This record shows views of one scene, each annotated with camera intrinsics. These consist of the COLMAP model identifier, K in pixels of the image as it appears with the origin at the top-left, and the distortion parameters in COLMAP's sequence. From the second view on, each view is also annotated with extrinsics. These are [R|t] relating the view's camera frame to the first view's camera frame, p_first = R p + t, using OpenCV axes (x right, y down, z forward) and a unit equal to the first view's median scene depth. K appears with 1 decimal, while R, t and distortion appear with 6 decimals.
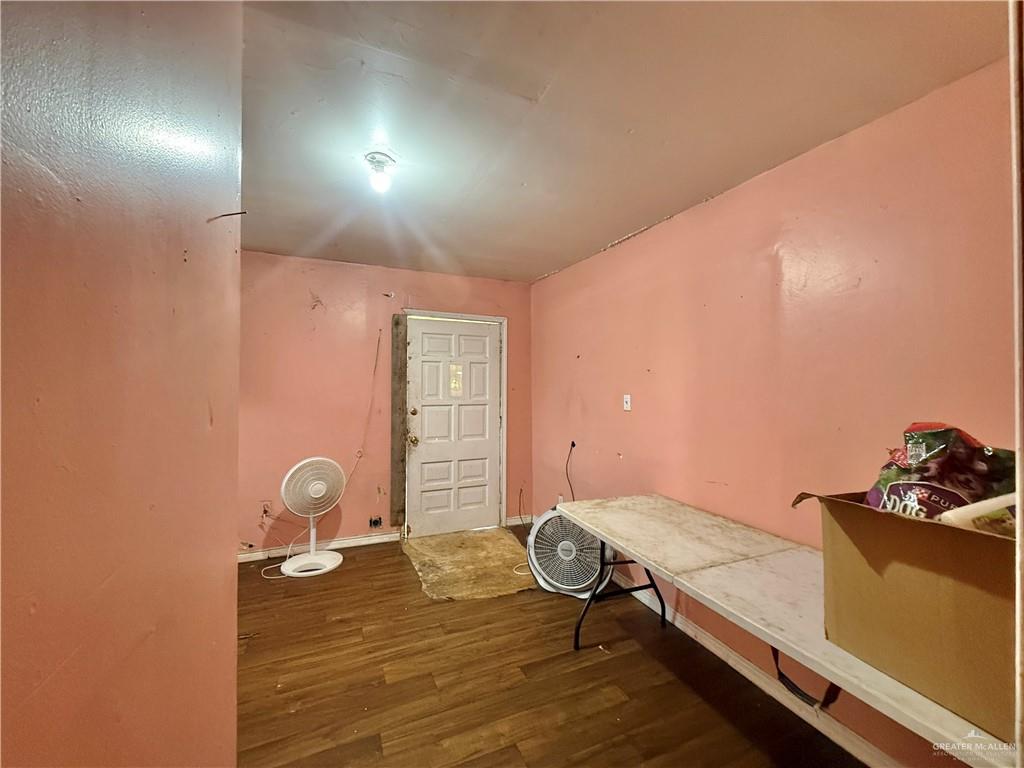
lens RADIAL K [[410.6, 0, 512.8], [0, 410.6, 384.5], [0, 0, 1]] dist [0.004367, -0.001829]
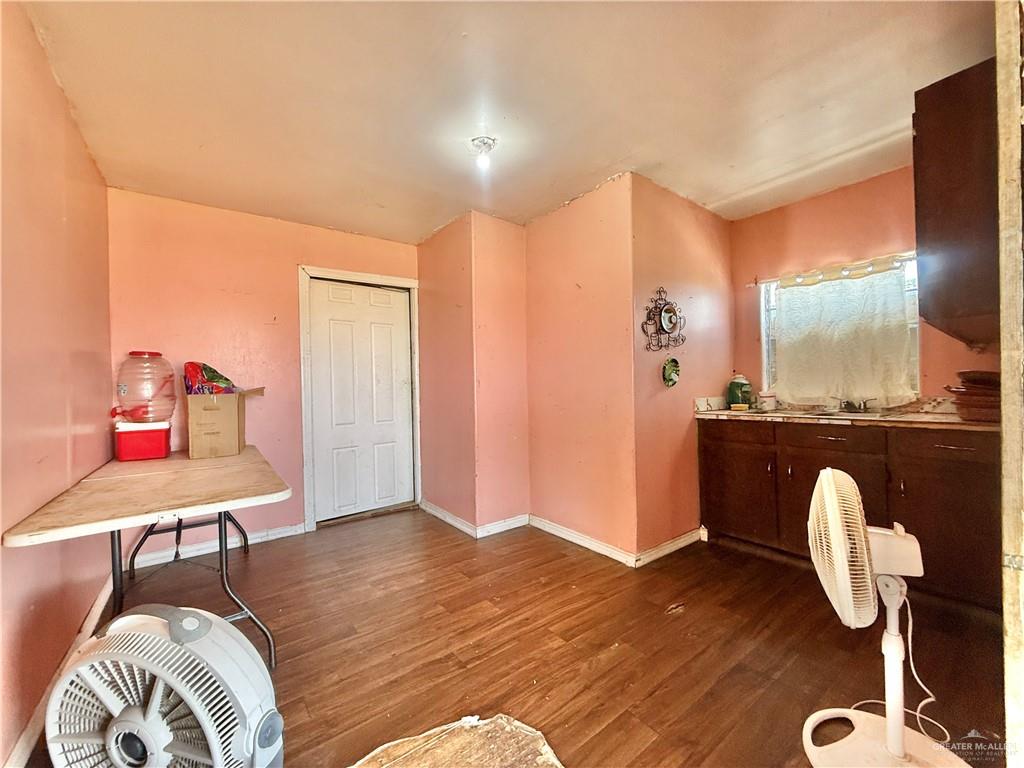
lens RADIAL K [[410.6, 0, 511.0], [0, 410.6, 386.5], [0, 0, 1]] dist [0.004367, -0.001829]
pose [[-0.973717, 0.019668, -0.226912, -0.109536], [0.021938, 0.999731, -0.007485, 0.127995], [0.226704, -0.012266, -0.973886, 1.809387]]
